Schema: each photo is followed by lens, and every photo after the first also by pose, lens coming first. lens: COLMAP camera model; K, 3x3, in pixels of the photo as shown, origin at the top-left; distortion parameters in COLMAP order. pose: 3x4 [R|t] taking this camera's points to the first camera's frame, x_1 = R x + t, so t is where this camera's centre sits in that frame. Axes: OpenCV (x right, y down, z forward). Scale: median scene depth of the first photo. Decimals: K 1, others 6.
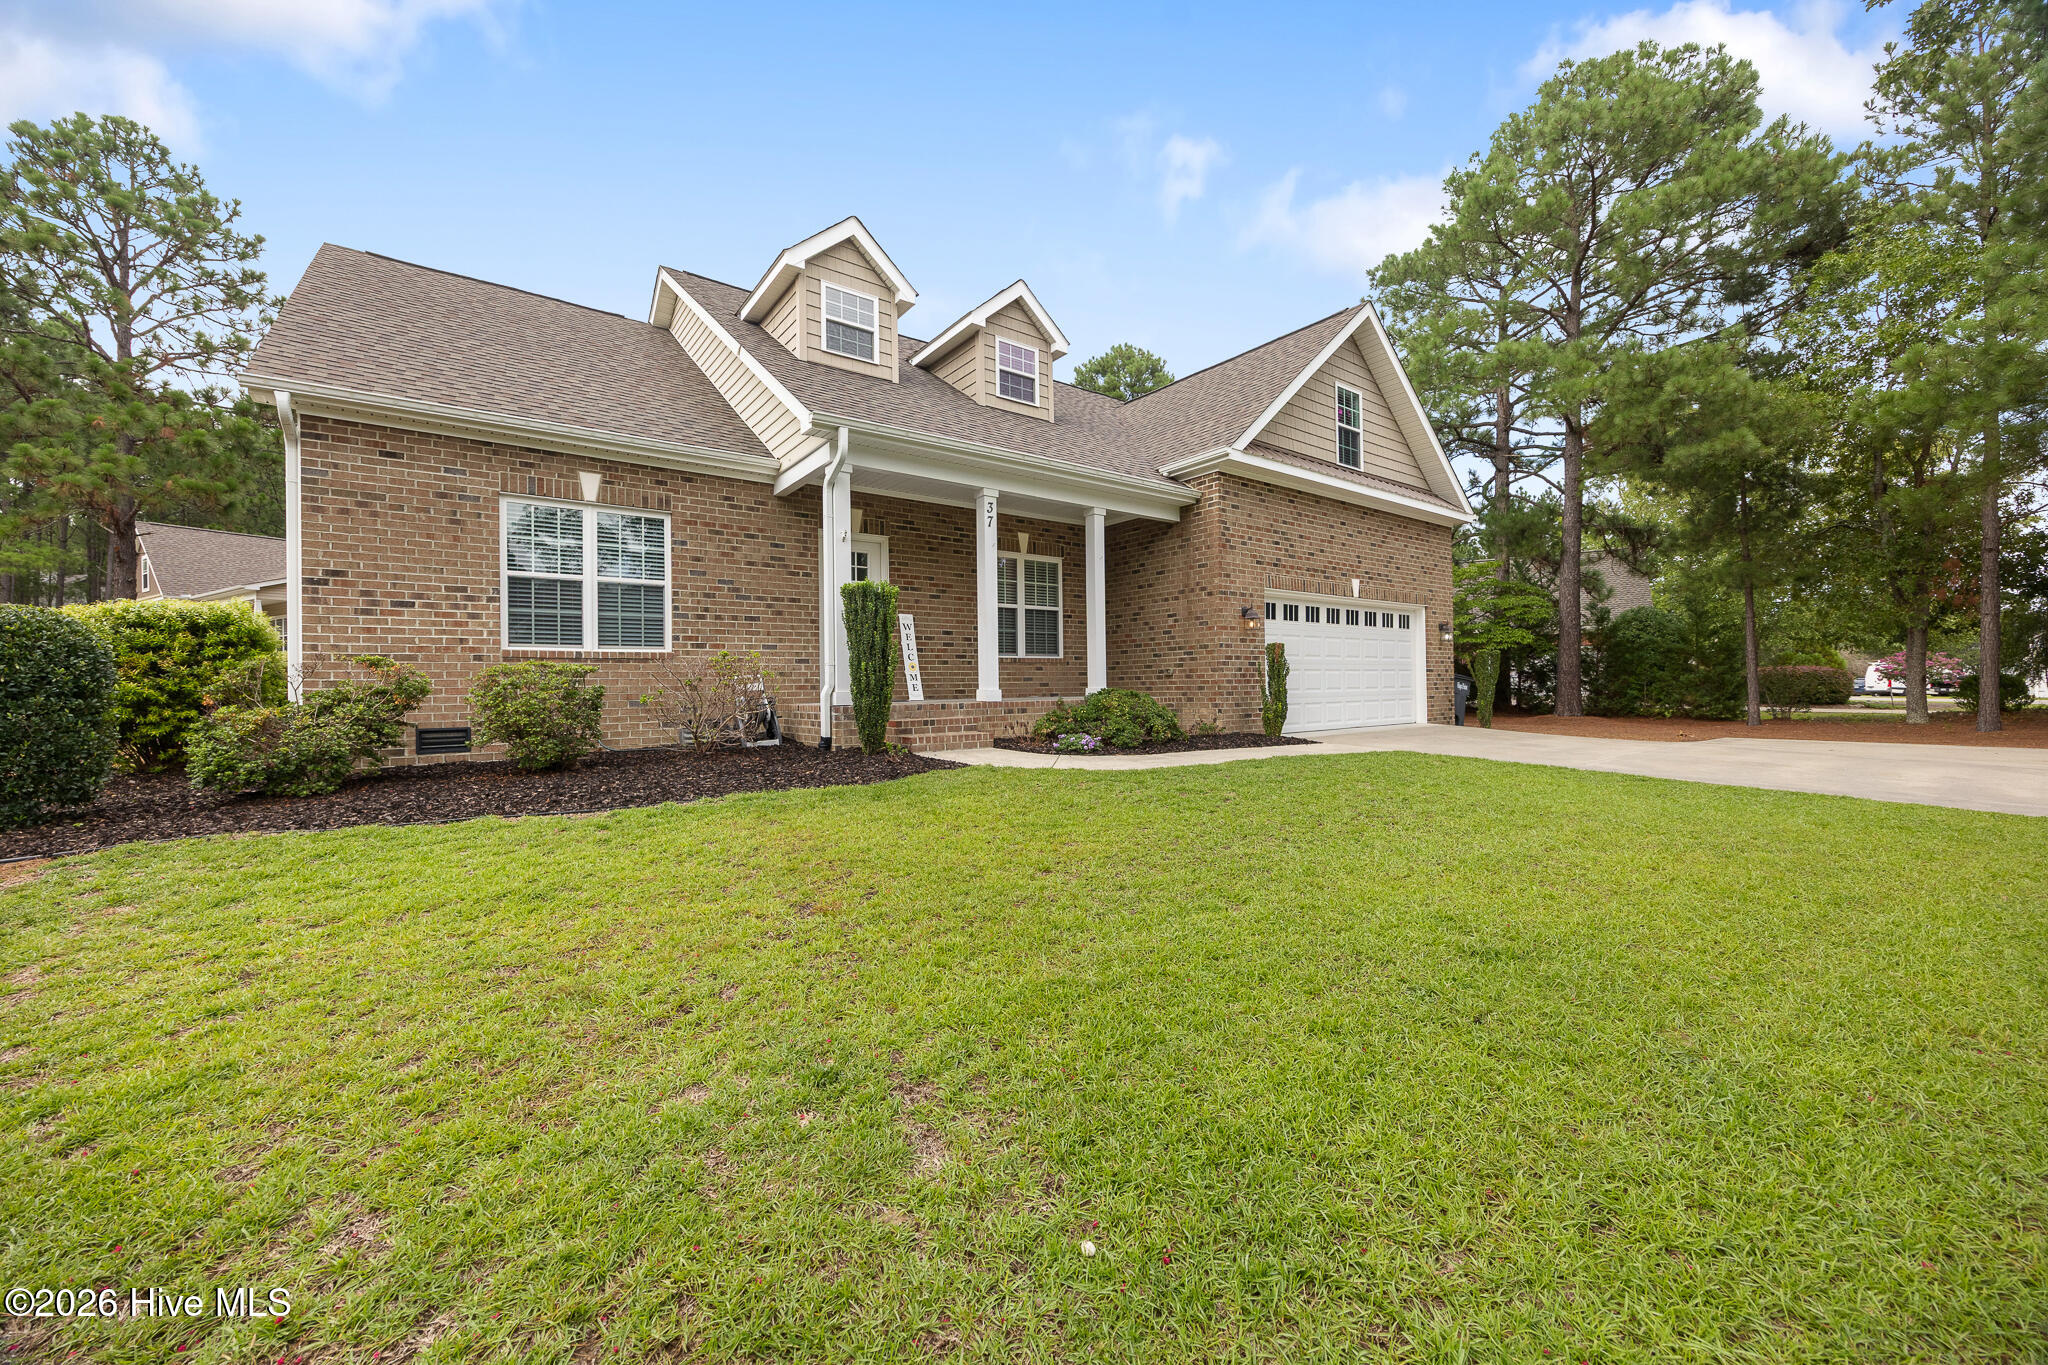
lens RADIAL K [[792.2, 0, 1018.5], [0, 792.2, 669.4], [0, 0, 1]] dist [-0.001158, -0.000139]
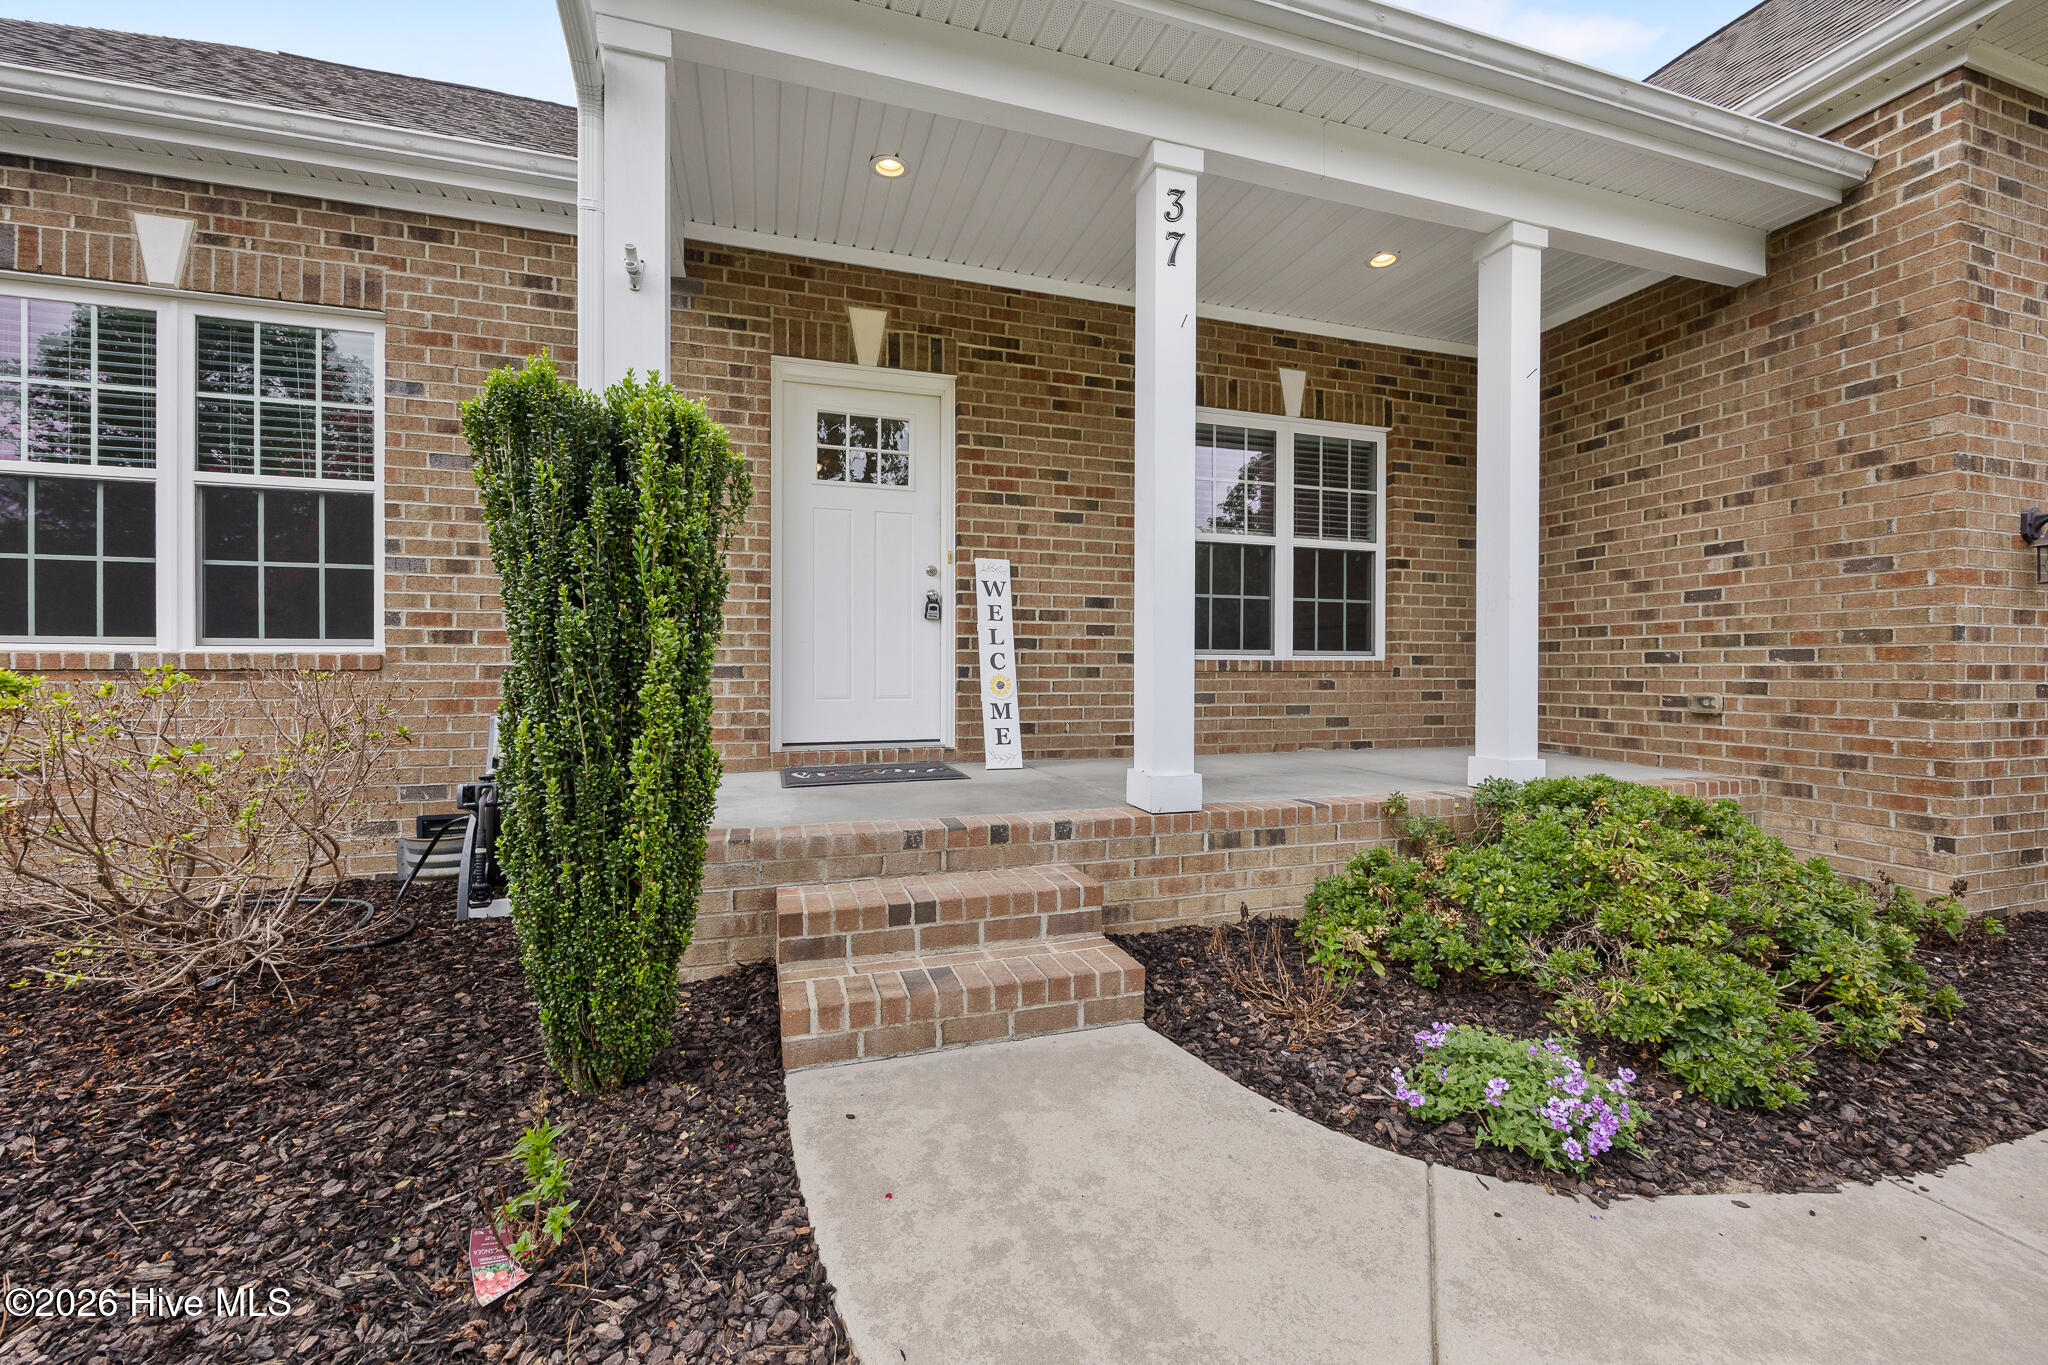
lens RADIAL K [[792.2, 0, 1018.5], [0, 792.2, 669.4], [0, 0, 1]] dist [-0.001158, -0.000139]
pose [[0.943139, 0.017397, -0.331944, 0.012800], [-0.007539, 0.999492, 0.030963, -0.024190], [0.332314, -0.026700, 0.942791, 0.614334]]
